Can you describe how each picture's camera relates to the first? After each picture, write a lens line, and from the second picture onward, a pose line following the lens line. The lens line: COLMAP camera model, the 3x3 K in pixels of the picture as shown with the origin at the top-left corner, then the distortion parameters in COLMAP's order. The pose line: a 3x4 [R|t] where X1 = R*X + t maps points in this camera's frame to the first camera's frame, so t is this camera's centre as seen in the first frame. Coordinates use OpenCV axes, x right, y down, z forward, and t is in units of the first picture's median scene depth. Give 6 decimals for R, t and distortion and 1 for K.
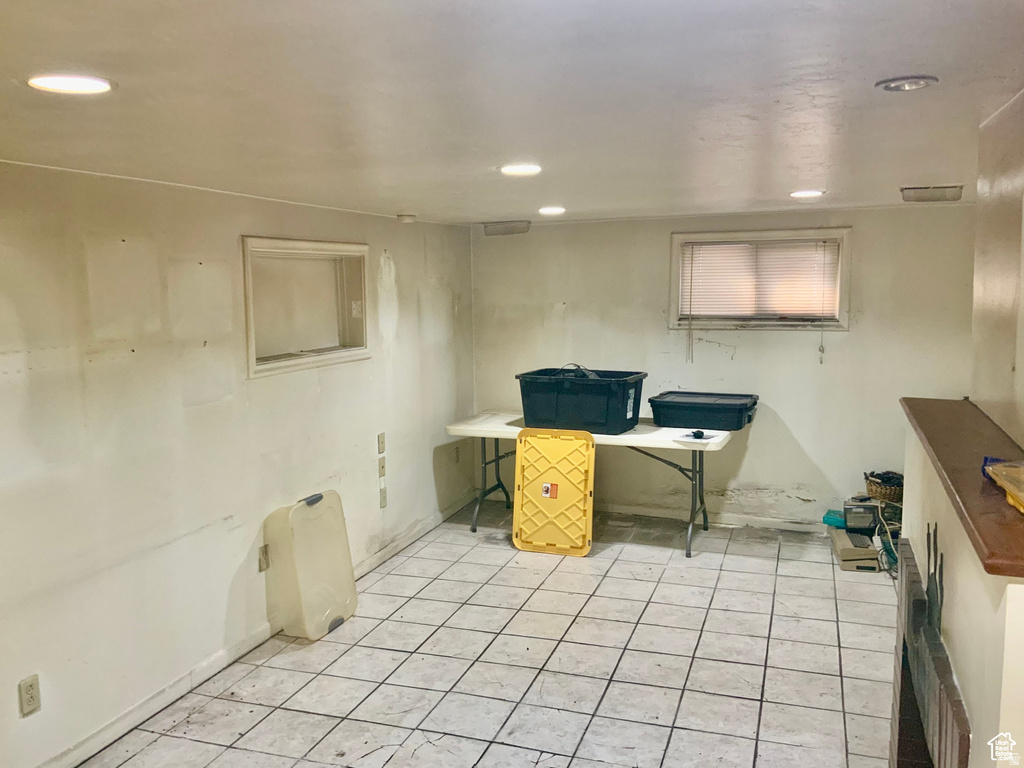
lens RADIAL K [[843.8, 0, 510.1], [0, 843.8, 386.9], [0, 0, 1]] dist [0.093331, -0.186706]
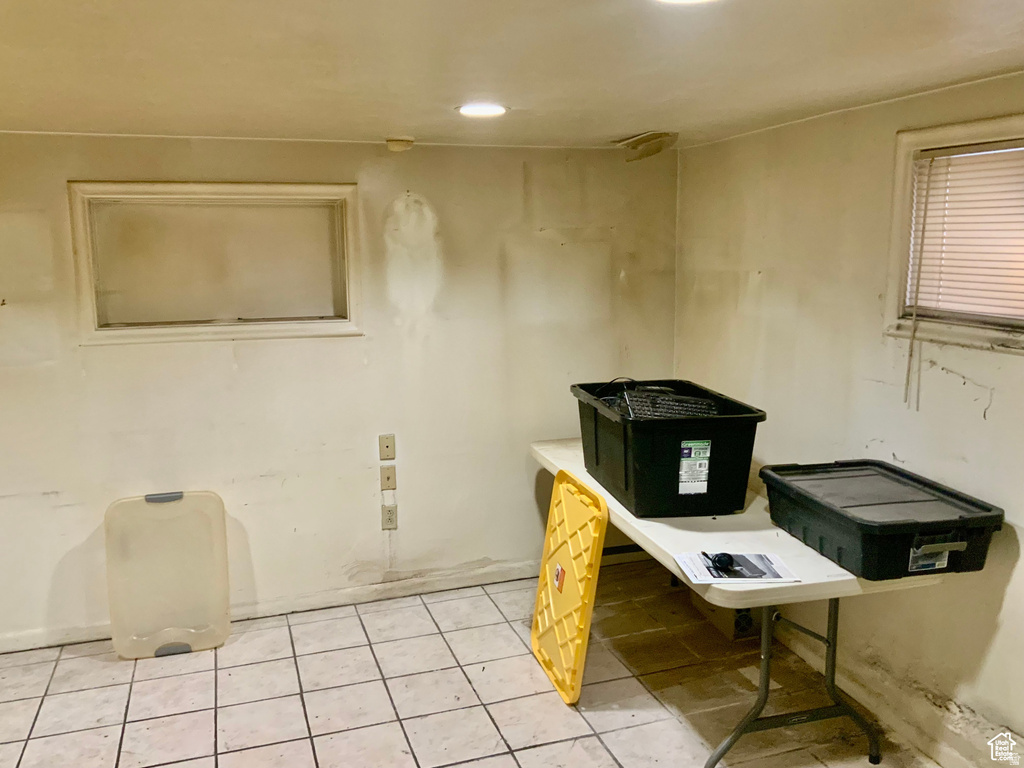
lens RADIAL K [[843.8, 0, 510.2], [0, 843.8, 386.1], [0, 0, 1]] dist [0.093331, -0.186706]
pose [[0.615583, 0.141416, -0.775280, 0.496342], [-0.098077, 0.989867, 0.102684, -0.076963], [0.781945, 0.012826, 0.623215, 0.602459]]
